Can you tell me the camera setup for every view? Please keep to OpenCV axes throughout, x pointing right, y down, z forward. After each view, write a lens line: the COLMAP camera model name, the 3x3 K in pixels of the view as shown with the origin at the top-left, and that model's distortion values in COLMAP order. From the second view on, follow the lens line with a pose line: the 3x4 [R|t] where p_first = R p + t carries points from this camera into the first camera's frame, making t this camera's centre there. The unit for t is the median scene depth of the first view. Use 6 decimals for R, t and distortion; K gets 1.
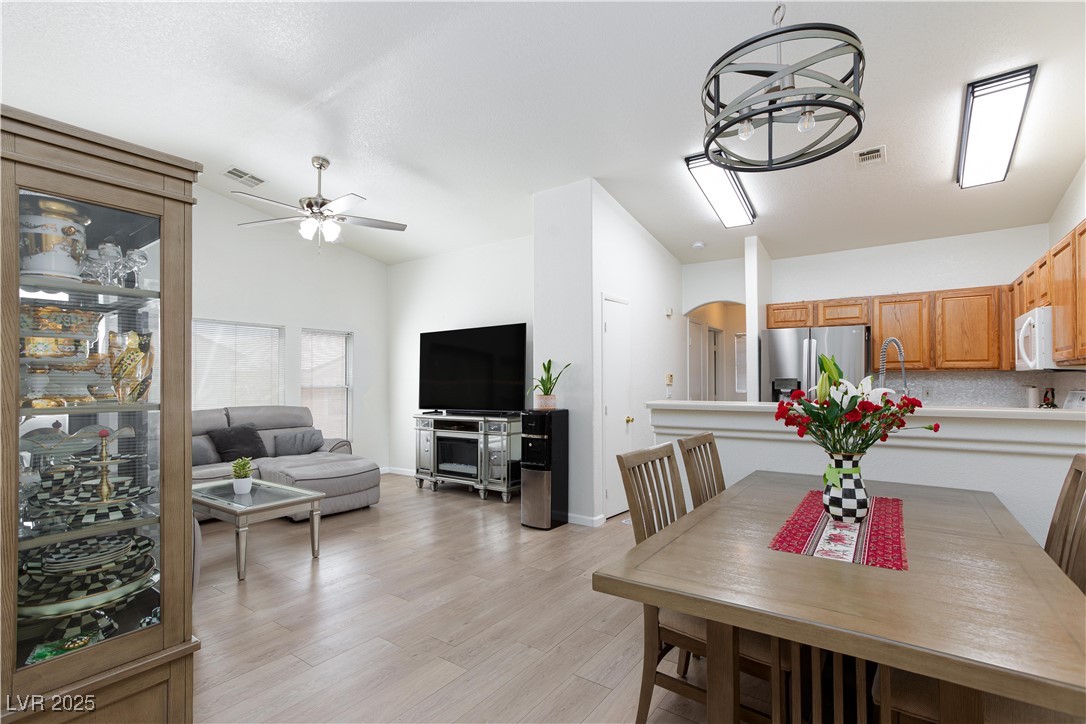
lens RADIAL K [[503.6, 0, 542.2], [0, 503.6, 366.4], [0, 0, 1]] dist [-0.021842, 0.013458]
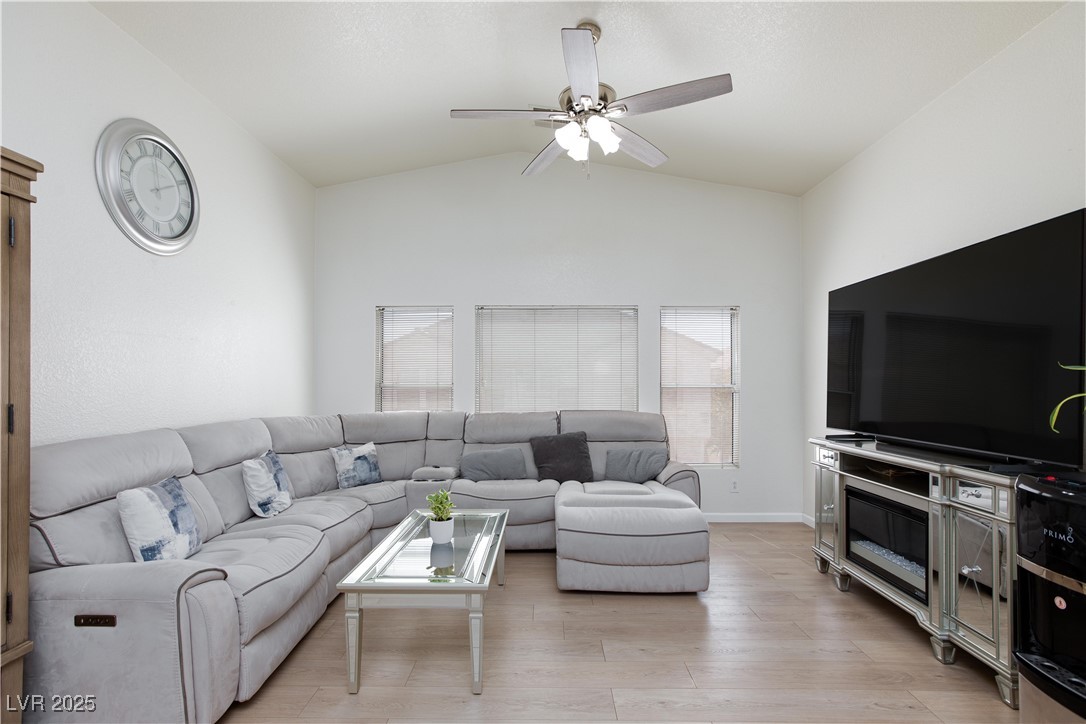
lens RADIAL K [[503.6, 0, 546.0], [0, 503.6, 375.8], [0, 0, 1]] dist [-0.021842, 0.013458]
pose [[0.570952, -0.006017, -0.820961, 0.034770], [0.026446, 0.999589, 0.011066, 0.014810], [0.820557, -0.028029, 0.570877, 0.498369]]
